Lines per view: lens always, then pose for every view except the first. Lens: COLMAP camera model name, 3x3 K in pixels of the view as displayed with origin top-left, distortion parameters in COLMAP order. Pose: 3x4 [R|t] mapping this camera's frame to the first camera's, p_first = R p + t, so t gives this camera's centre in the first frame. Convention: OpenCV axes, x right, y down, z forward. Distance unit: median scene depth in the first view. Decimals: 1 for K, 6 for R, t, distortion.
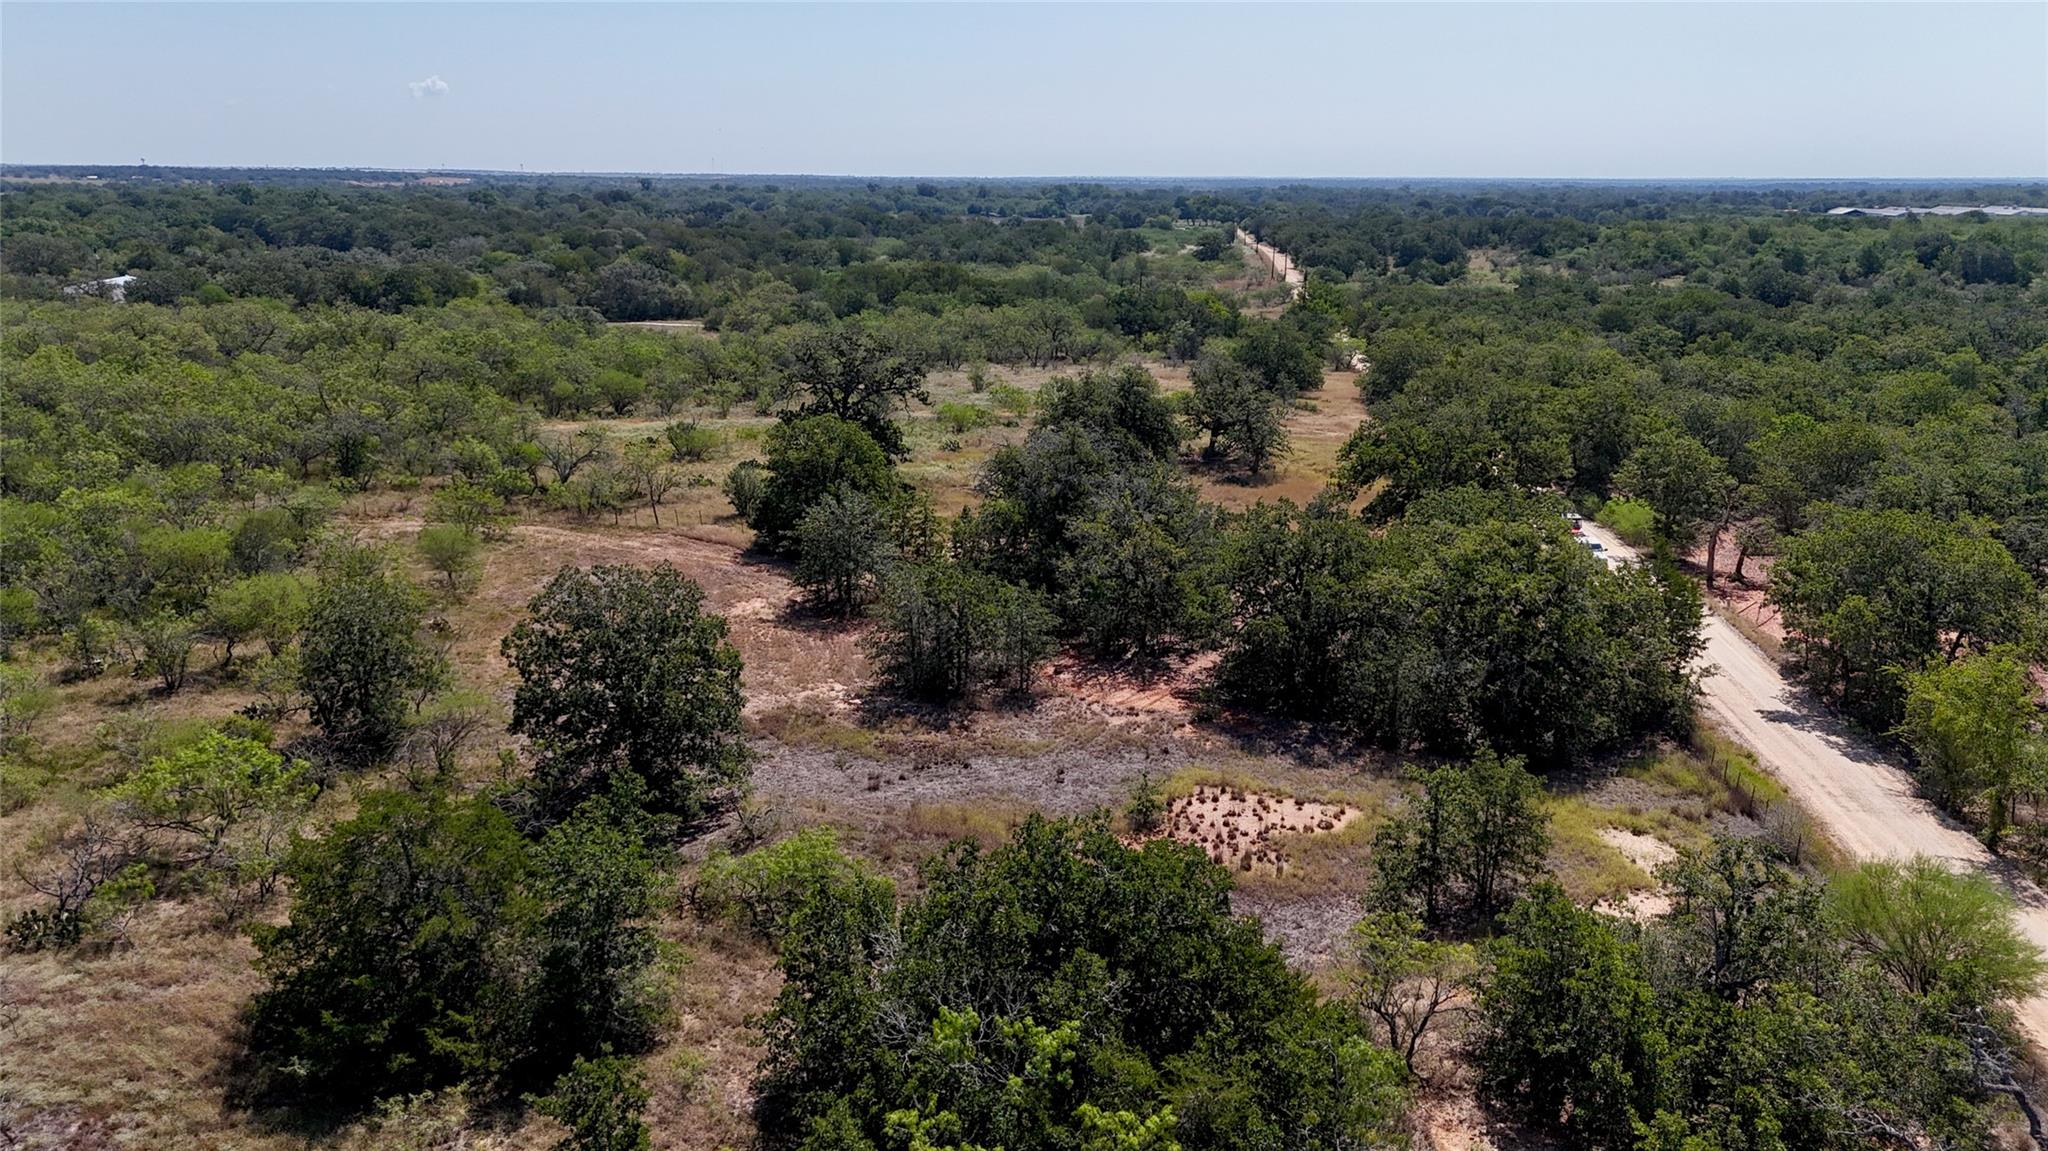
lens RADIAL K [[1568.8, 0, 1024.0], [0, 1568.8, 575.5], [0, 0, 1]] dist [0.090875, -0.091443]
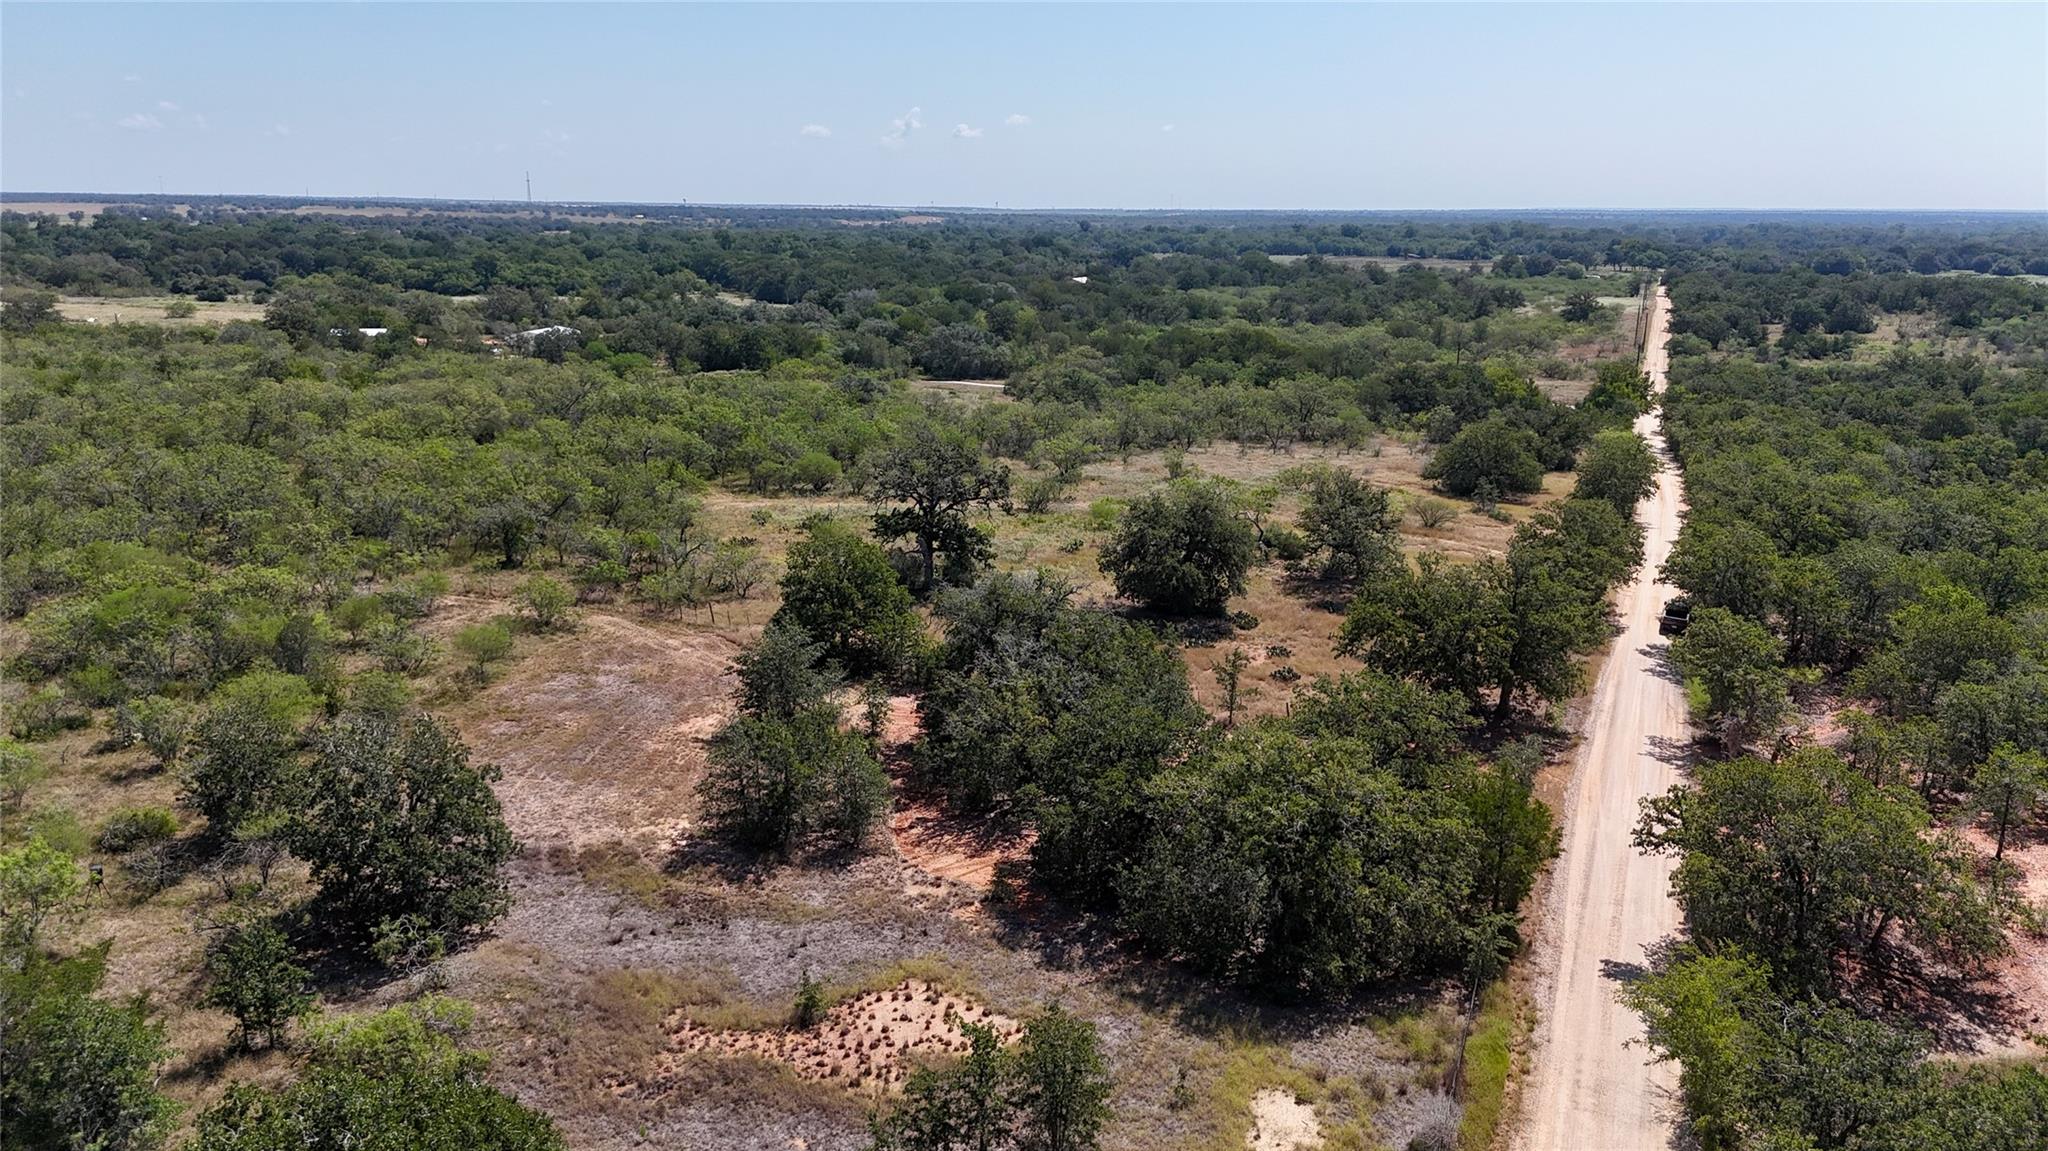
lens RADIAL K [[1568.8, 0, 1024.0], [0, 1568.8, 575.5], [0, 0, 1]] dist [0.090875, -0.091443]
pose [[0.958340, 0.062209, -0.278772, 0.099185], [-0.067034, 0.997720, -0.007800, -0.026583], [0.277651, 0.026162, 0.960326, 0.011048]]
